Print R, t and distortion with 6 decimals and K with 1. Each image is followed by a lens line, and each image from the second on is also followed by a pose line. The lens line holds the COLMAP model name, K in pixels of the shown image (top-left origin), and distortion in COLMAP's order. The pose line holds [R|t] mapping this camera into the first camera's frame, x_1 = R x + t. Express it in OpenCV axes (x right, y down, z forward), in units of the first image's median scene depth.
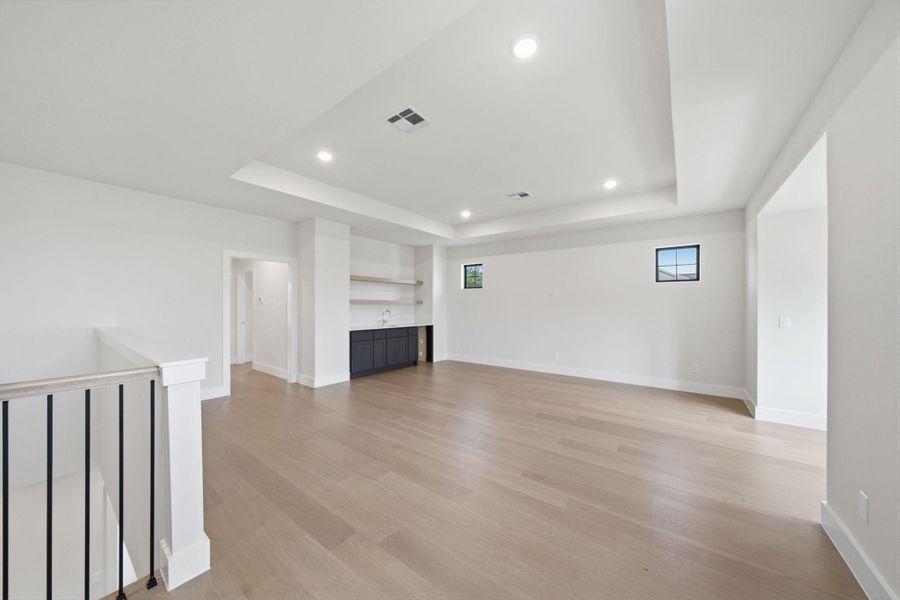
lens RADIAL K [[303.7, 0, 447.4], [0, 303.7, 304.8], [0, 0, 1]] dist [0.001765, 0.000182]
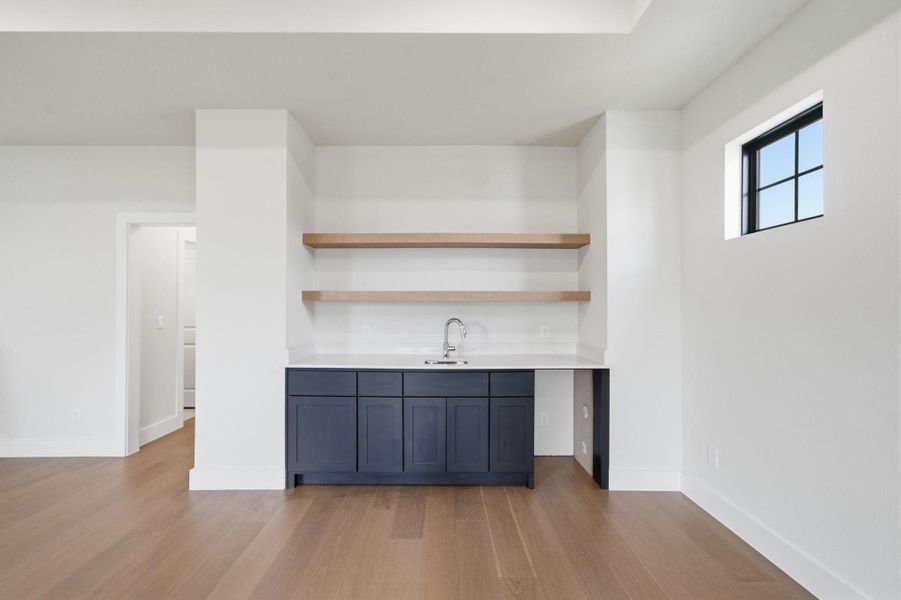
lens RADIAL K [[427.6, 0, 448.4], [0, 427.6, 303.8], [0, 0, 1]] dist [0.001977, 0.000176]
pose [[0.598691, -0.025625, -0.800570, 0.211438], [0.004421, 0.999579, -0.028689, 0.013065], [0.800968, 0.013637, 0.598552, 0.637493]]
